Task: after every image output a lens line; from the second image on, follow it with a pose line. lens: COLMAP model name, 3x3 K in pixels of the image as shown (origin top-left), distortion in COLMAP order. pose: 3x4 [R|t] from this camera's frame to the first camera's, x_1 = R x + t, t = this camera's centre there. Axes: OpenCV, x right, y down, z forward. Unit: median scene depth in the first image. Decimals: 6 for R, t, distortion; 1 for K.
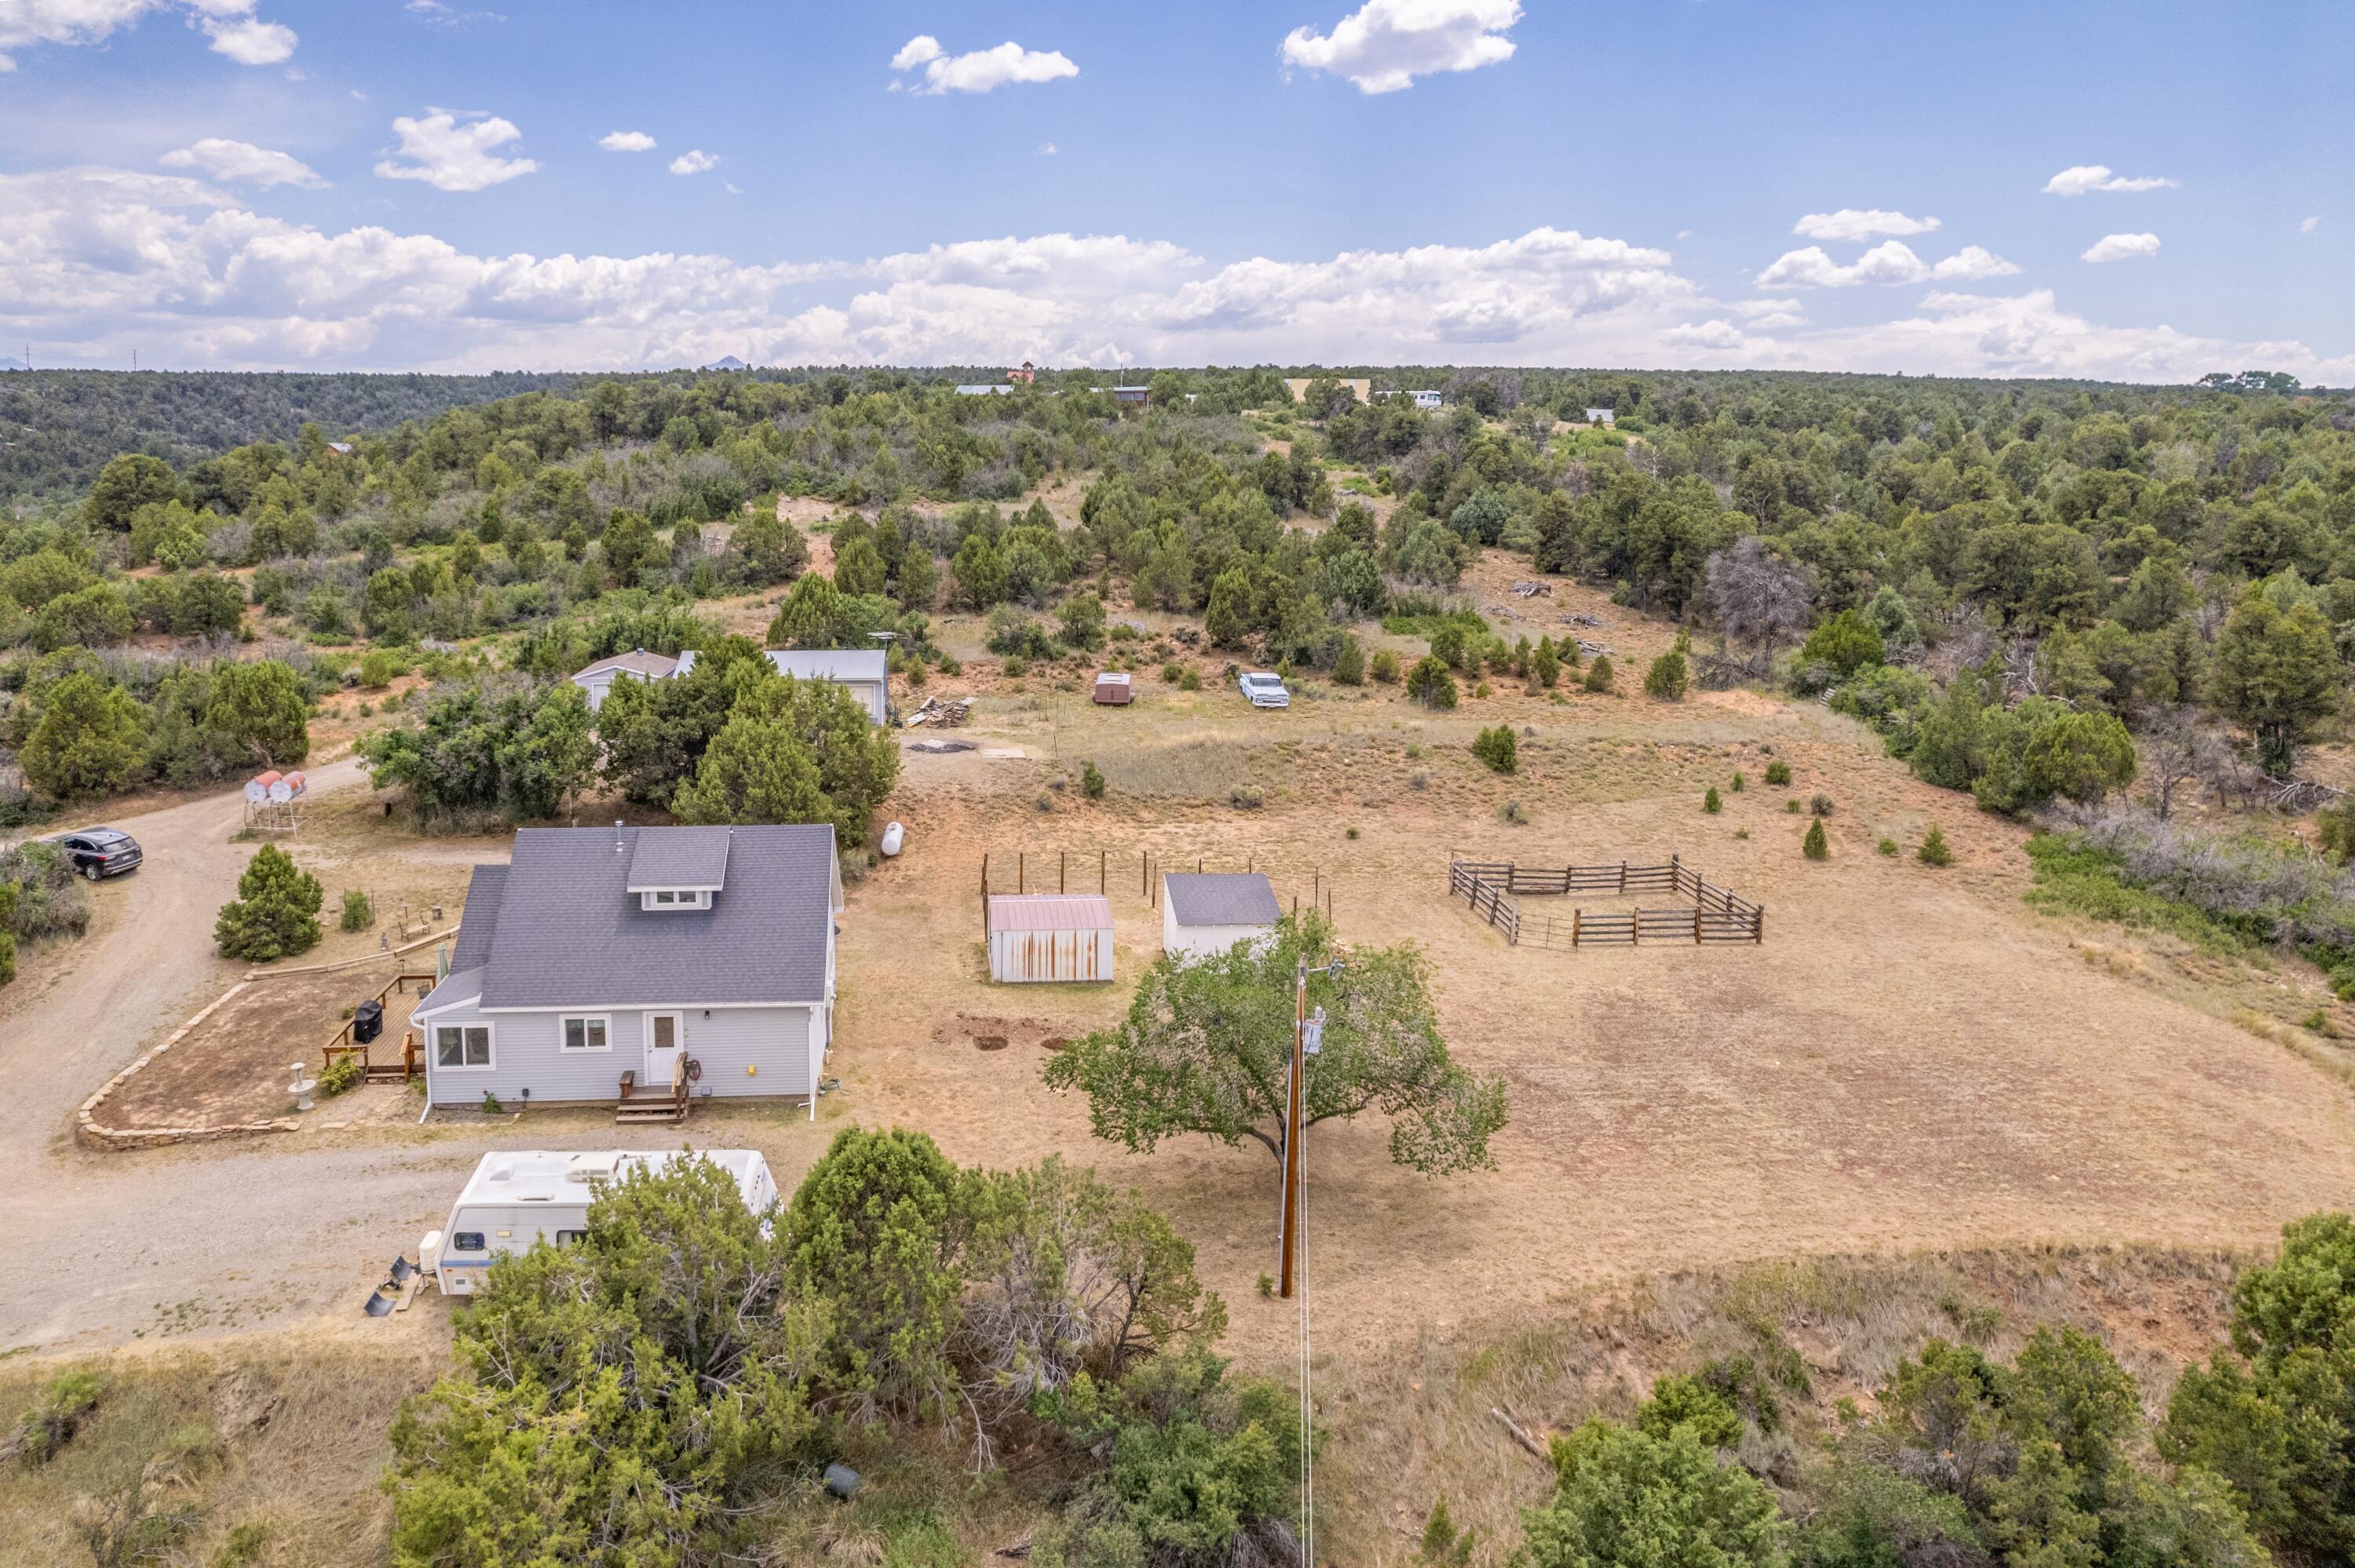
lens RADIAL K [[1643.0, 0, 1139.5], [0, 1643.0, 649.0], [0, 0, 1]] dist [-0.057974, 0.031726]
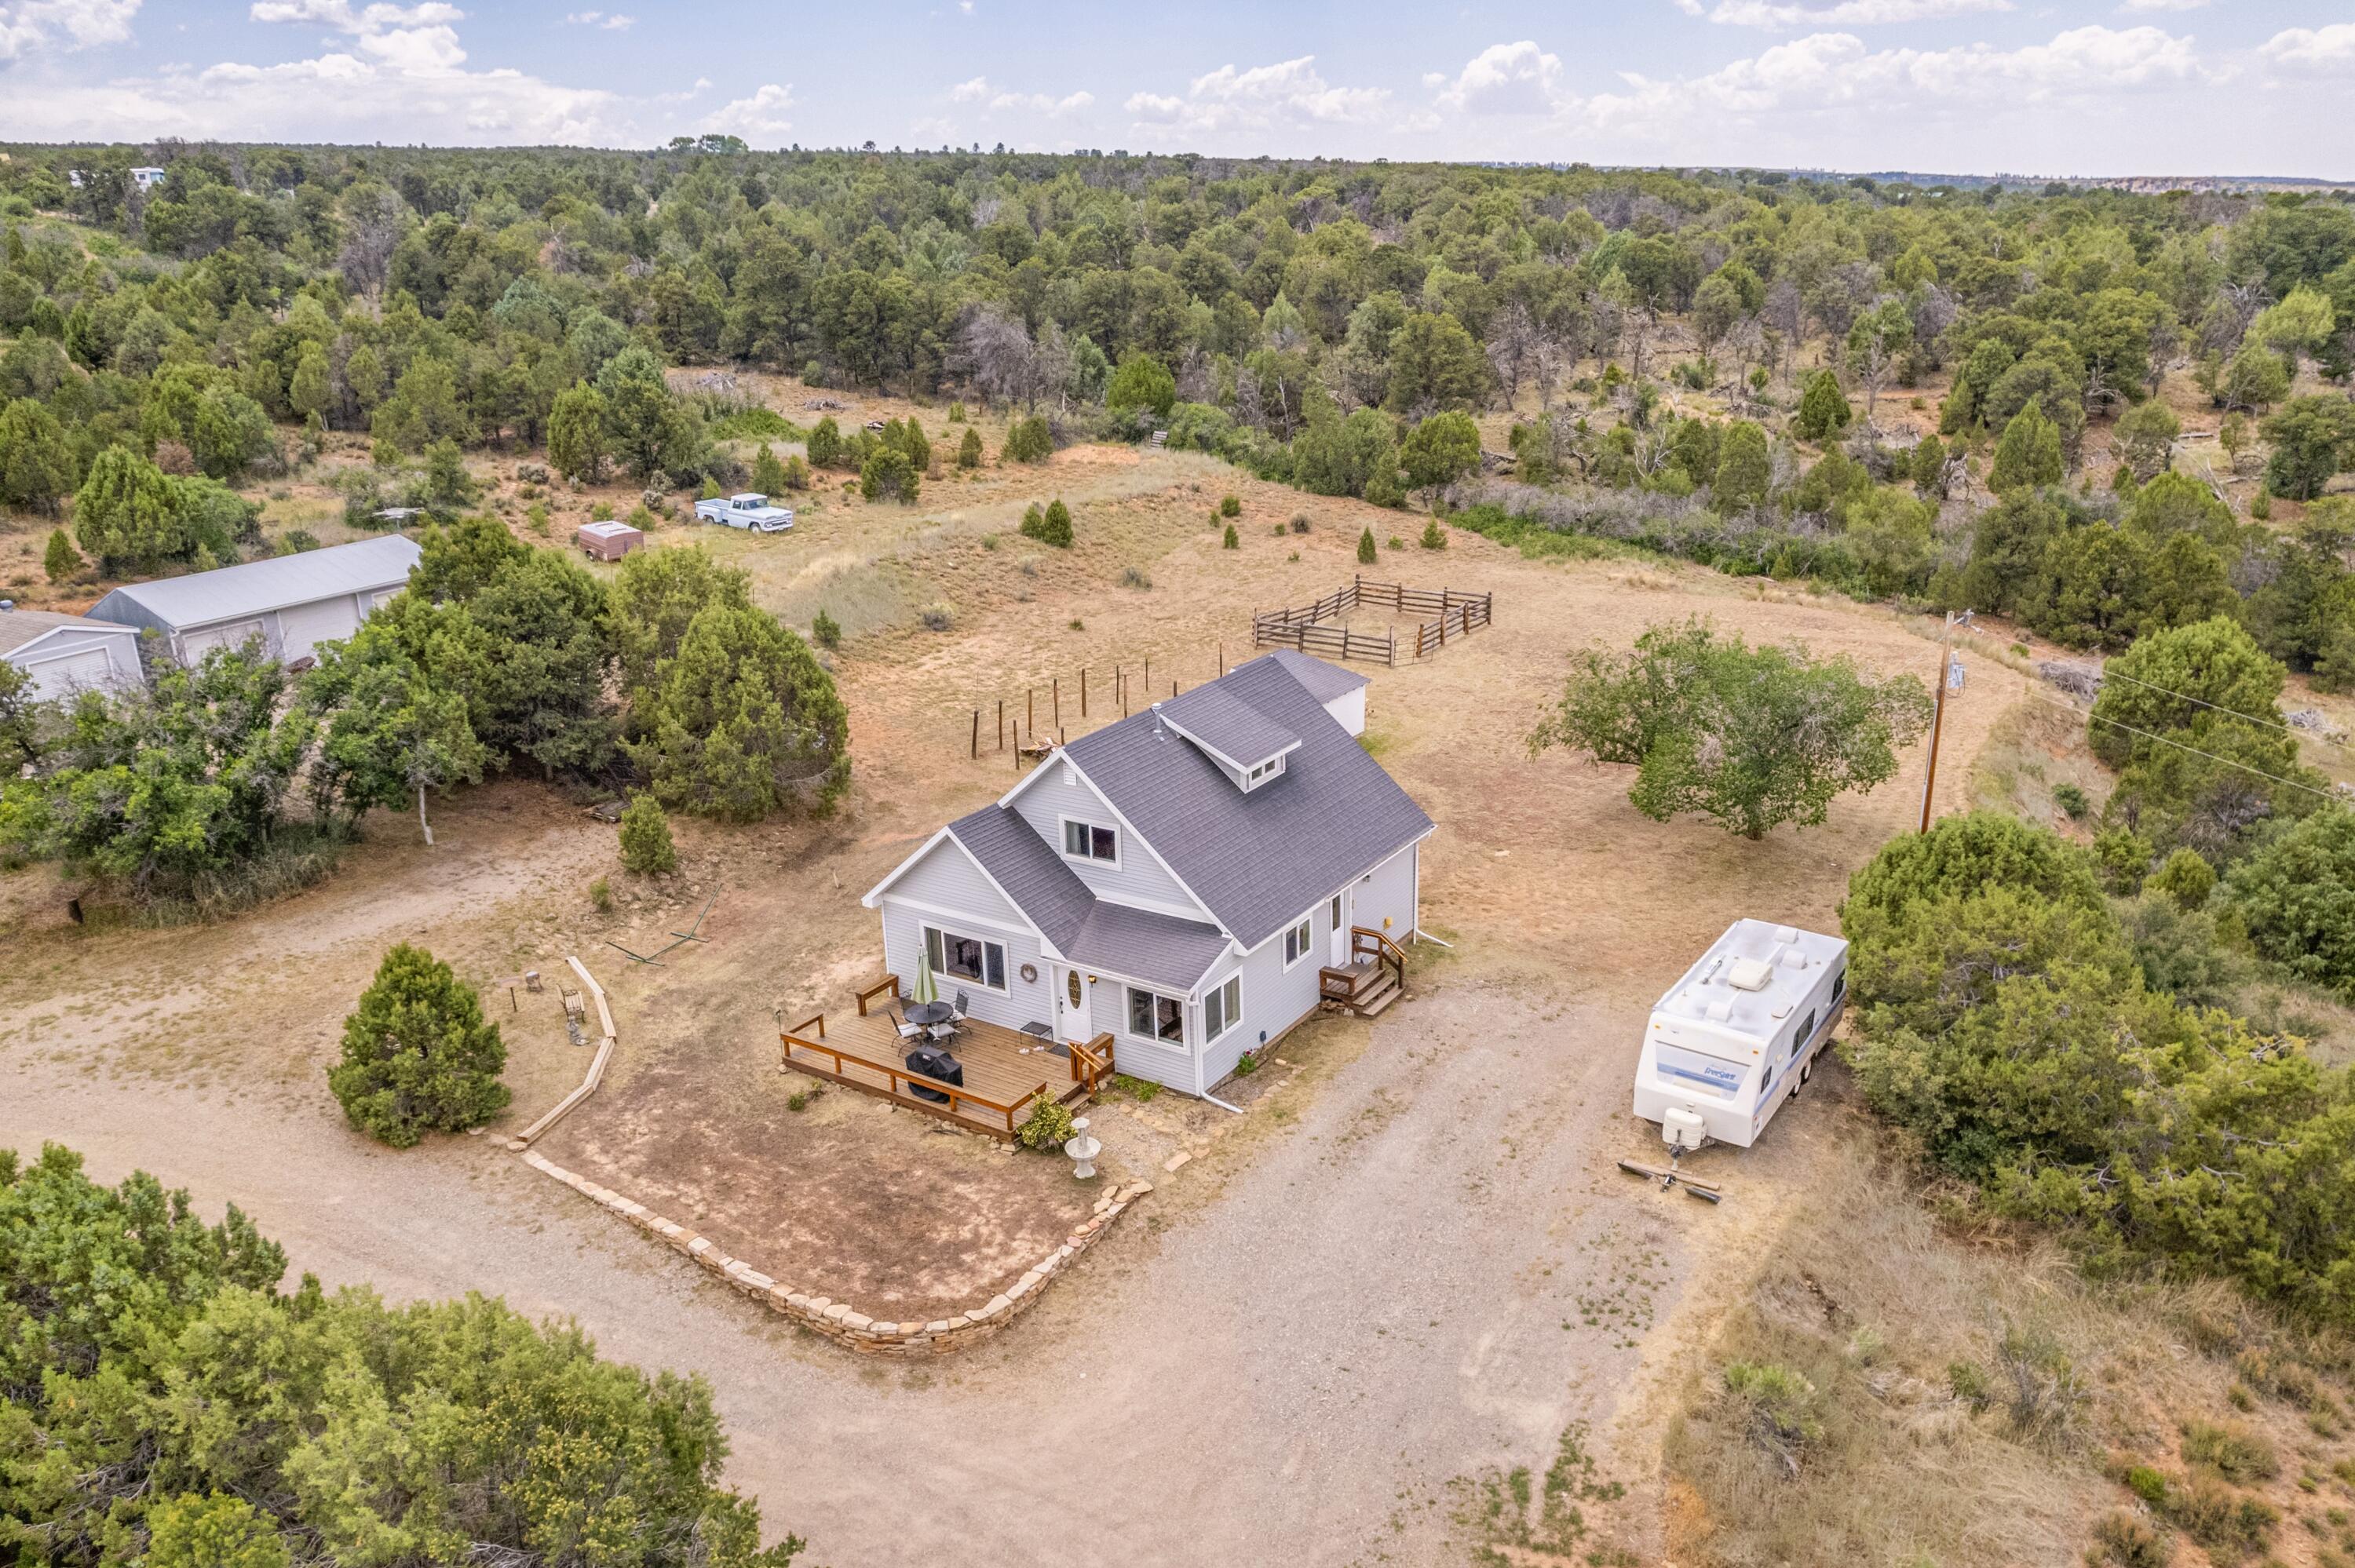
lens RADIAL K [[1749.0, 0, 1214.2], [0, 1749.0, 784.3], [0, 0, 1]] dist [-0.074194, 0.064533]
pose [[0.629193, -0.272066, 0.728077, -0.466015], [0.130147, 0.960389, 0.246404, -0.030996], [-0.766276, -0.060279, 0.639678, 0.219408]]
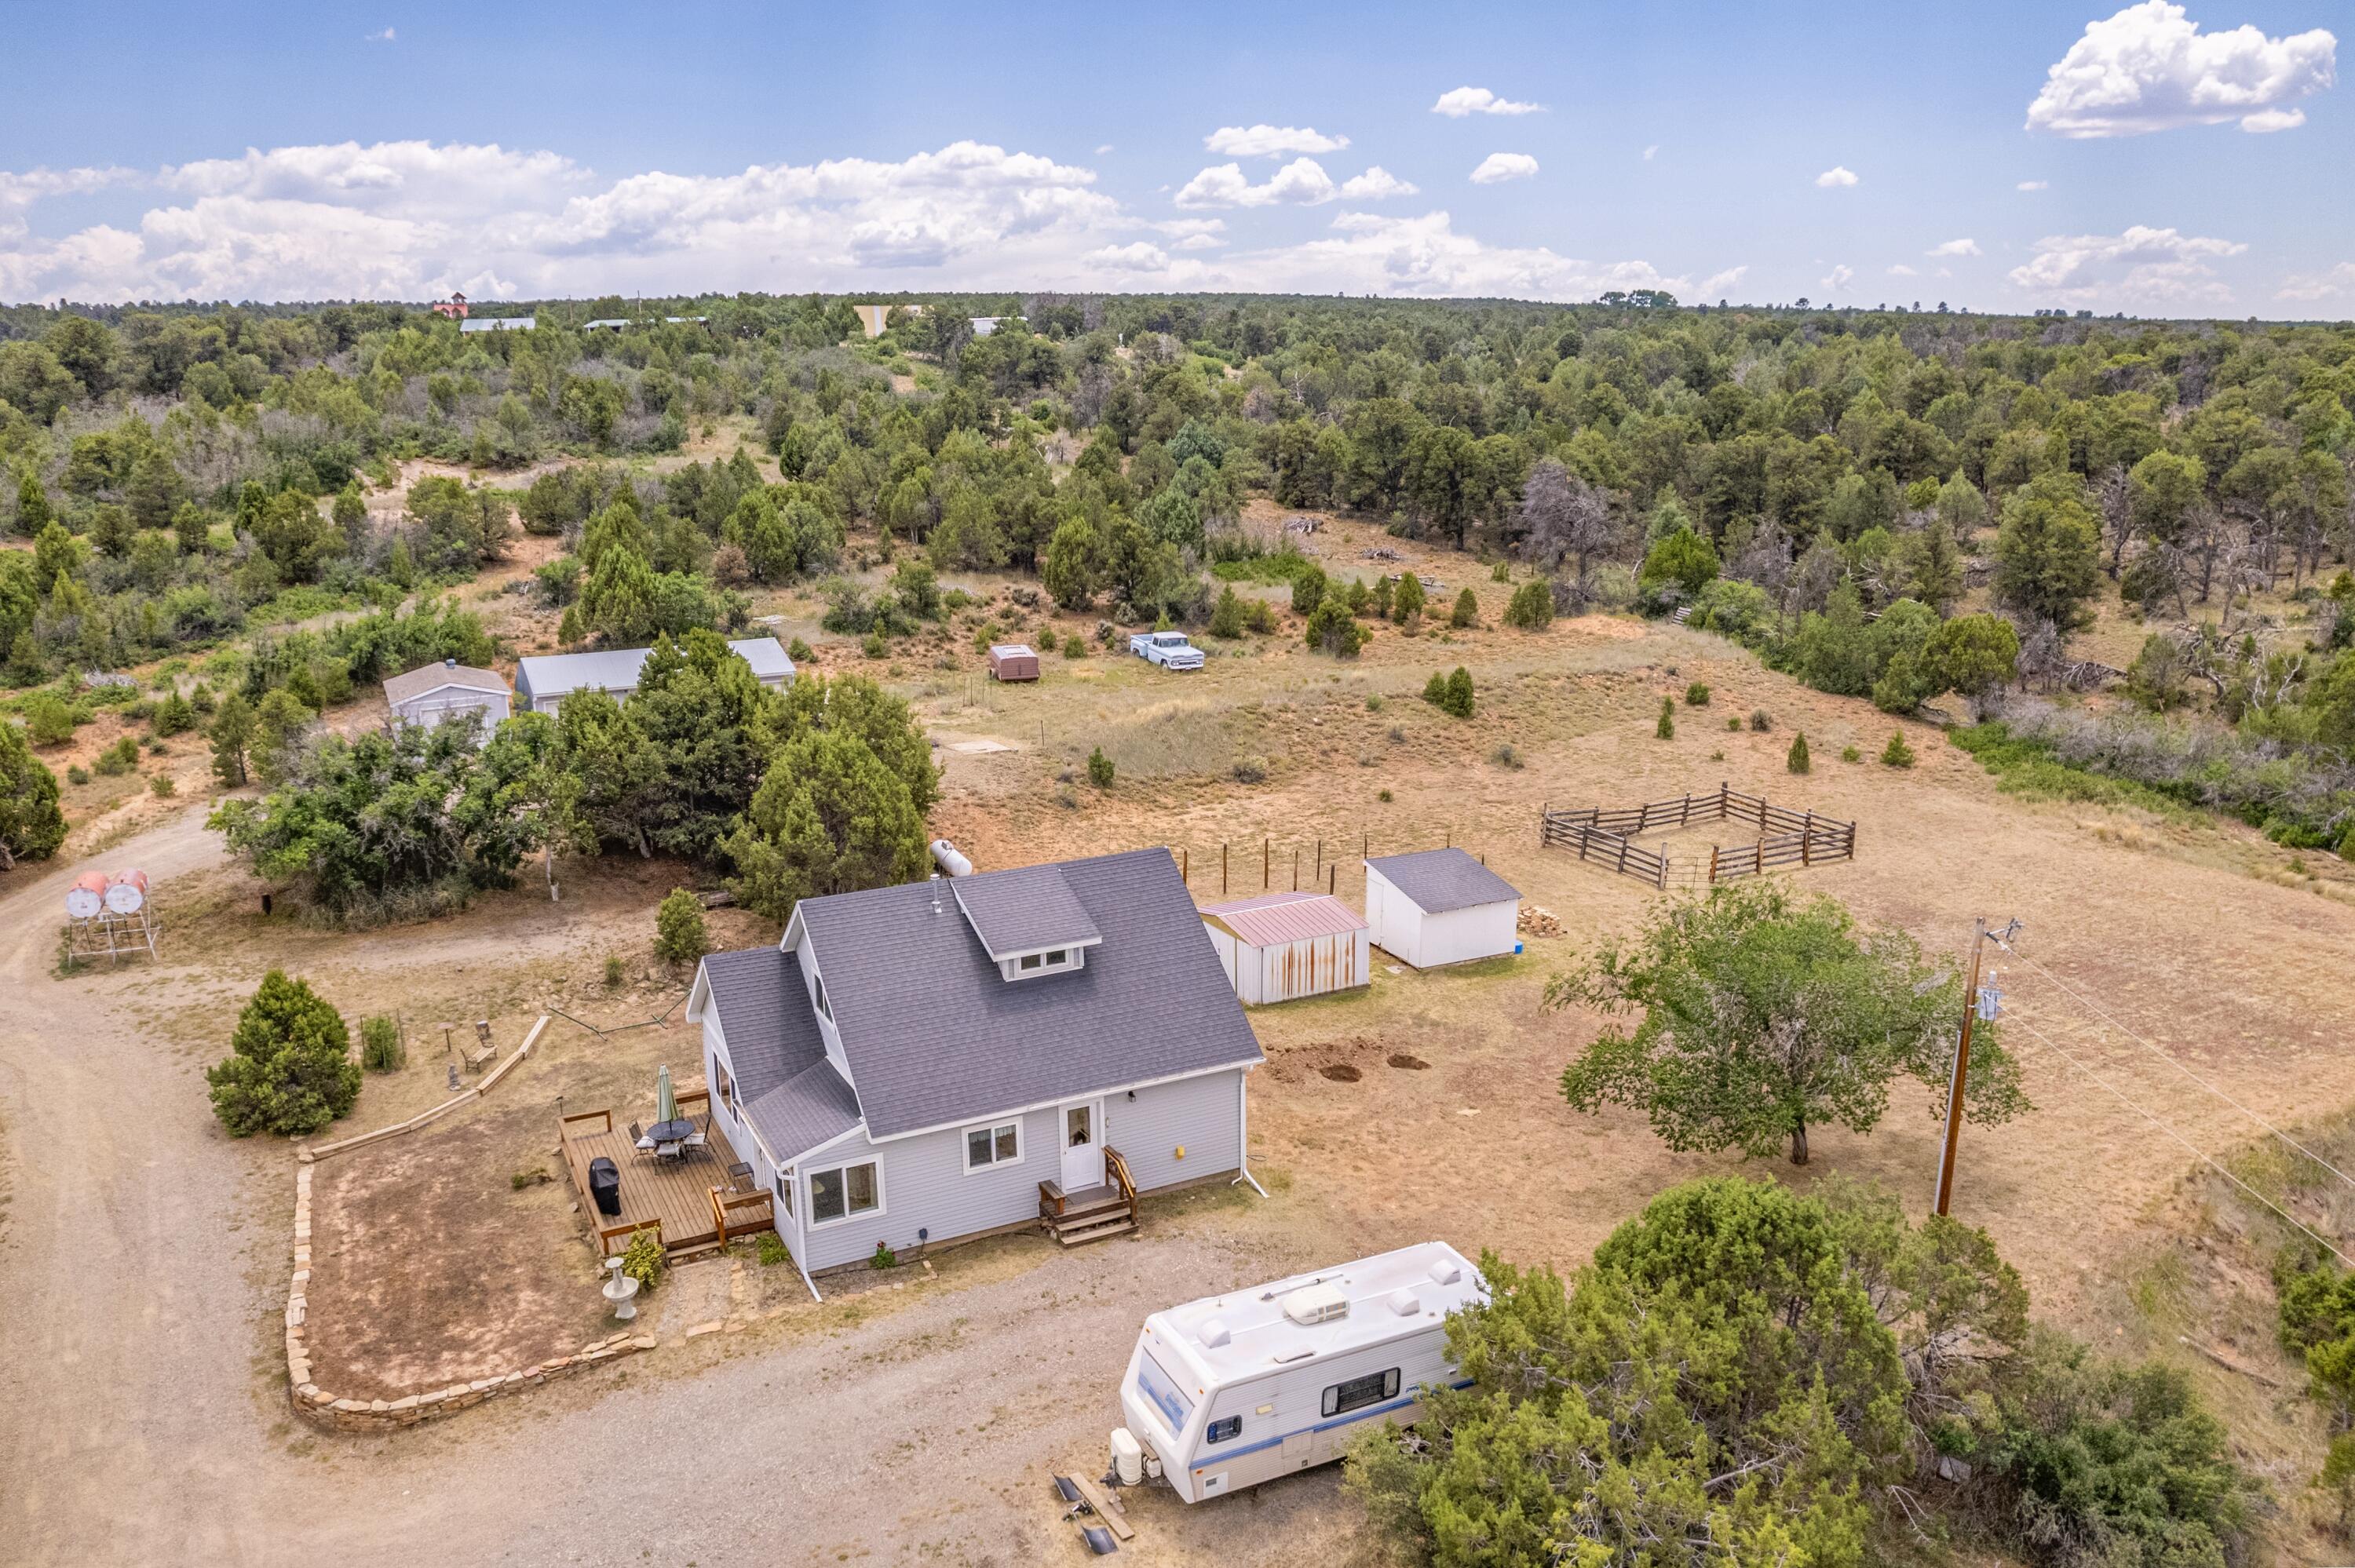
lens RADIAL K [[1749.0, 0, 1214.2], [0, 1749.0, 784.3], [0, 0, 1]] dist [-0.074194, 0.064533]
pose [[0.929670, -0.104774, 0.353181, -0.243194], [0.067289, 0.990870, 0.116828, -0.012450], [-0.362197, -0.084846, 0.928232, 0.093665]]
